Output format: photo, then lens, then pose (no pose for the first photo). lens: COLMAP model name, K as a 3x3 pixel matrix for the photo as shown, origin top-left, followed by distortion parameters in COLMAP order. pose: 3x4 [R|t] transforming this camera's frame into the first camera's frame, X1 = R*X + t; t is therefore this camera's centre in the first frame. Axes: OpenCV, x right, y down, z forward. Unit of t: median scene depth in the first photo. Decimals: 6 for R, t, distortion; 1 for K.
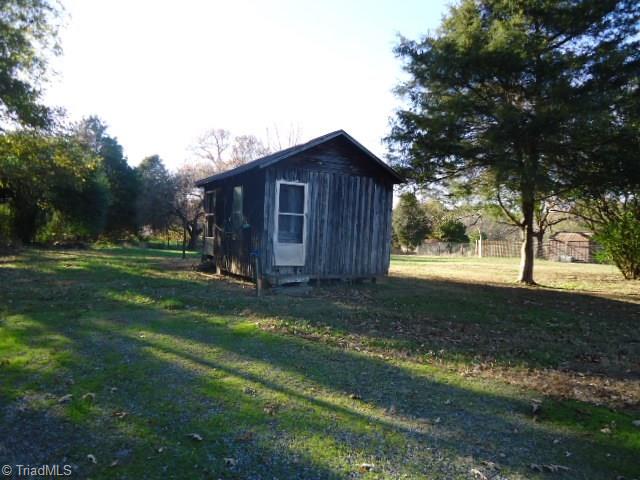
lens RADIAL K [[454.9, 0, 320.0], [0, 454.9, 240.0], [0, 0, 1]] dist [-0.009353, -0.006067]
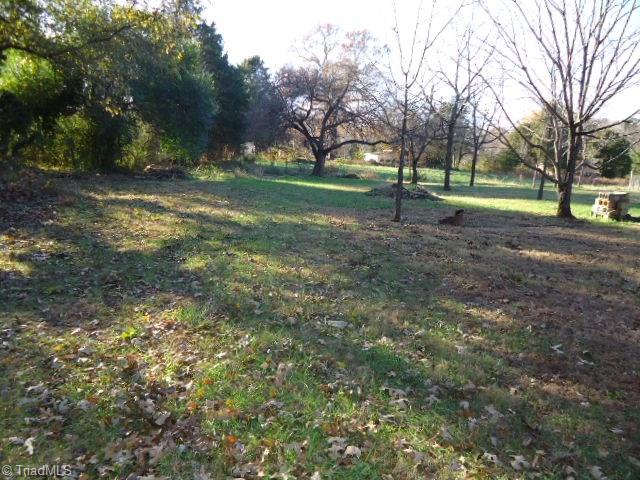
lens RADIAL K [[454.9, 0, 320.0], [0, 454.9, 240.0], [0, 0, 1]] dist [-0.009353, -0.006067]
pose [[0.981510, 0.038407, -0.187518, -0.110768], [-0.003428, 0.983033, 0.183397, -0.011443], [0.191380, -0.179363, 0.964988, 0.221921]]
